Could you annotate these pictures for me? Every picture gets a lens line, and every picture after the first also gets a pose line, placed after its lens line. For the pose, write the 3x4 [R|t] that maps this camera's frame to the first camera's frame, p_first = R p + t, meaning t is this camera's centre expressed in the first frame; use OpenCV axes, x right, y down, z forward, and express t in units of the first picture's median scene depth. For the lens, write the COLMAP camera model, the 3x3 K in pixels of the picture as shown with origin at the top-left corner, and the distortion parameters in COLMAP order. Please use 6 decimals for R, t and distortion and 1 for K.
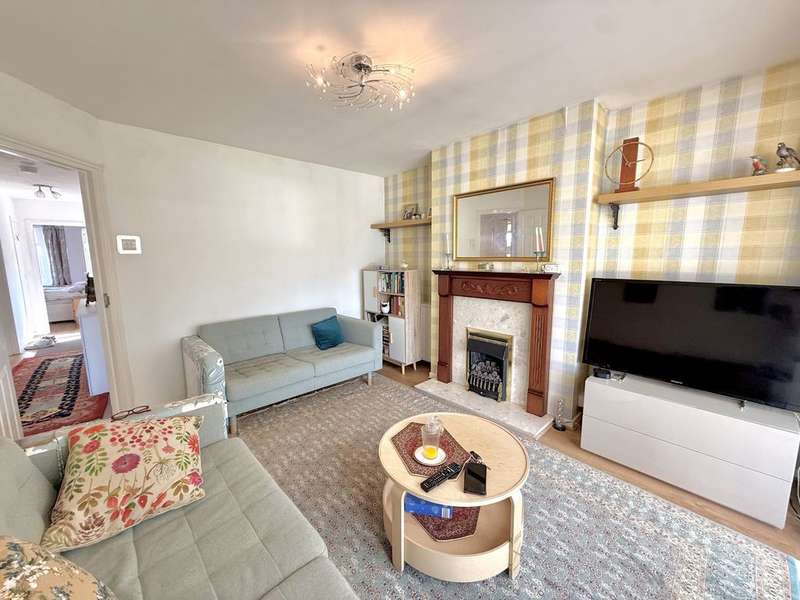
lens RADIAL K [[316.5, 0, 398.1], [0, 316.5, 301.1], [0, 0, 1]] dist [-0.002794, -0.000146]
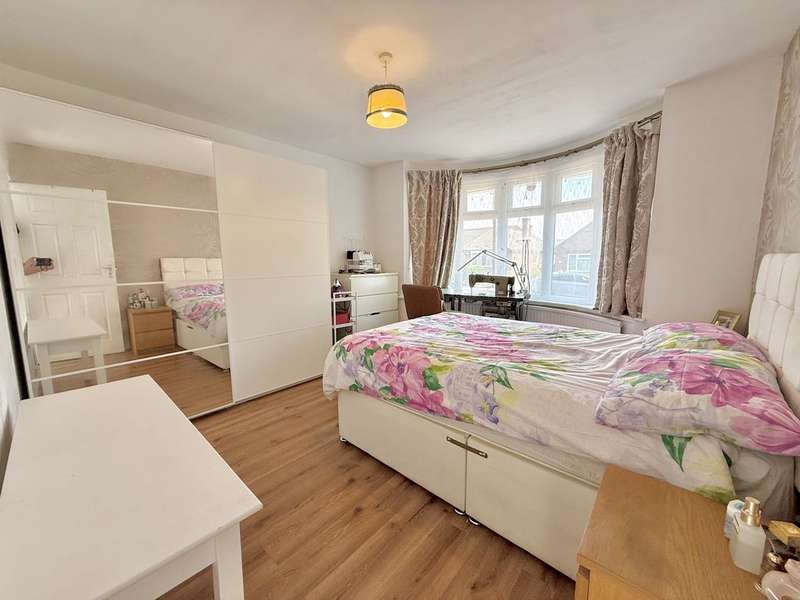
lens RADIAL K [[316.5, 0, 399.7], [0, 316.5, 299.5], [0, 0, 1]] dist [-0.002794, -0.000146]
pose [[0.098955, 0.136601, -0.985671, -0.540705], [-0.135172, 0.983197, 0.122687, -0.053580], [0.985868, 0.121095, 0.115757, 0.522546]]
